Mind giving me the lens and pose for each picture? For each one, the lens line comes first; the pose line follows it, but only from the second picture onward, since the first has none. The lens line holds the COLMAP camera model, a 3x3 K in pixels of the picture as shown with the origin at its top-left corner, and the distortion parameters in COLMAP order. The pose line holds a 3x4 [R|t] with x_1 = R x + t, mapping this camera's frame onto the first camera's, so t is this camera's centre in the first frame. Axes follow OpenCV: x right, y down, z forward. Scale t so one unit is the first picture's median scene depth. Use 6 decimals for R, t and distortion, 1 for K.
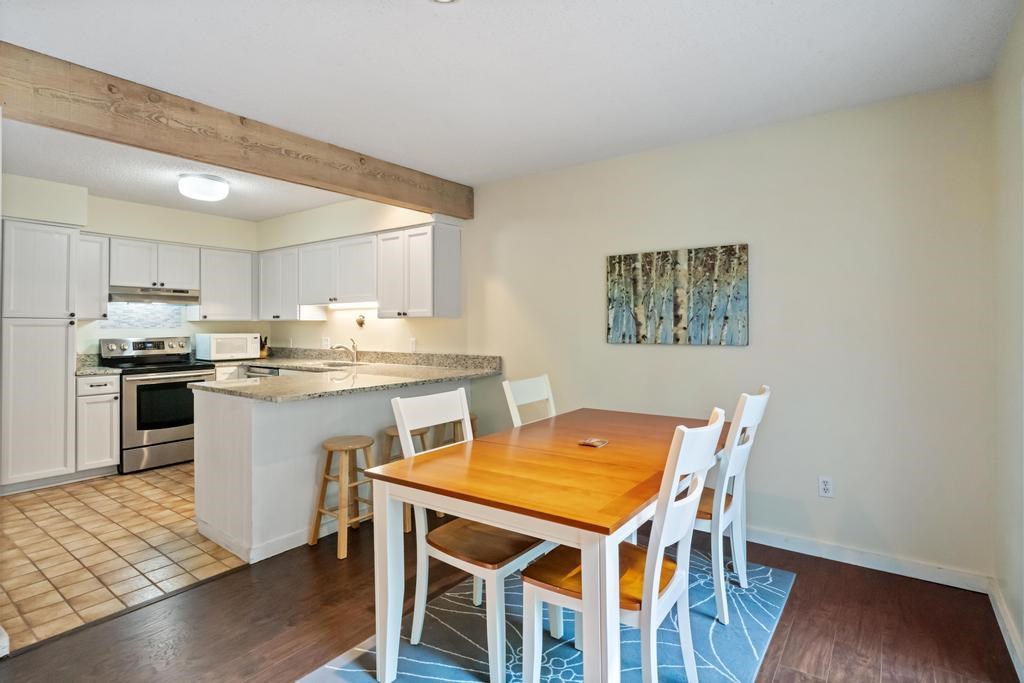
lens RADIAL K [[517.9, 0, 510.2], [0, 517.9, 323.5], [0, 0, 1]] dist [0.002163, 0.000561]
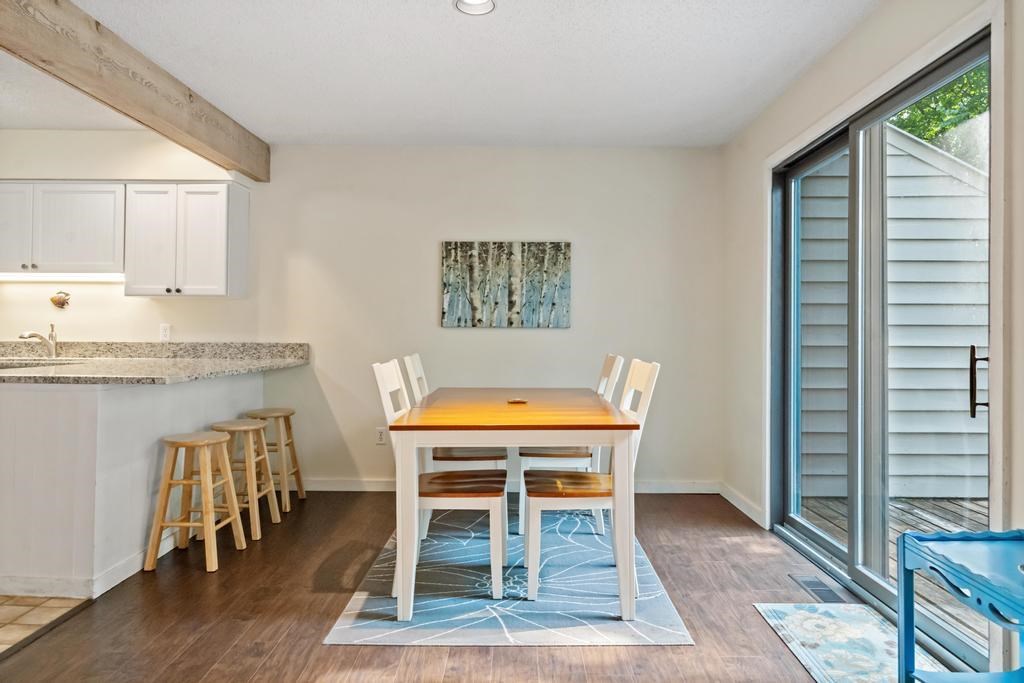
lens RADIAL K [[659.2, 0, 508.6], [0, 659.2, 325.4], [0, 0, 1]] dist [-0.001461, 0.001129]
pose [[0.812977, 0.016366, 0.582066, -0.386508], [-0.012324, 0.999865, -0.010901, 0.039825], [-0.582166, 0.001689, 0.813068, -0.106921]]
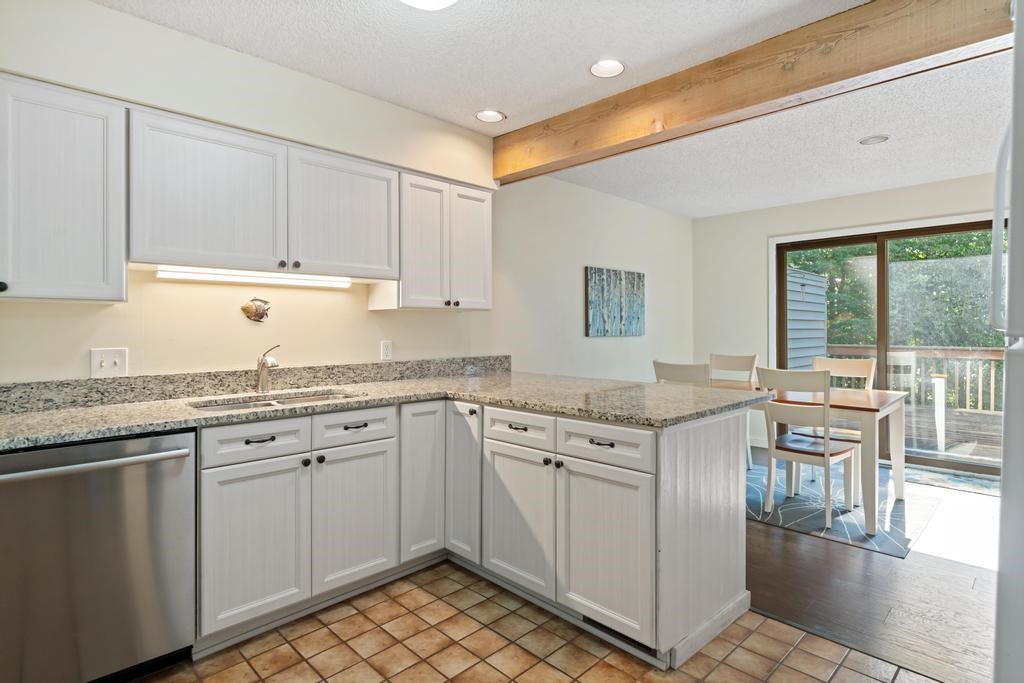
lens RADIAL K [[539.2, 0, 506.6], [0, 539.2, 328.5], [0, 0, 1]] dist [-0.002029, -0.000183]
pose [[0.159290, -0.000385, 0.987232, -0.940392], [-0.002246, 0.999997, 0.000752, 0.014875], [-0.987229, -0.002337, 0.159289, 0.833942]]
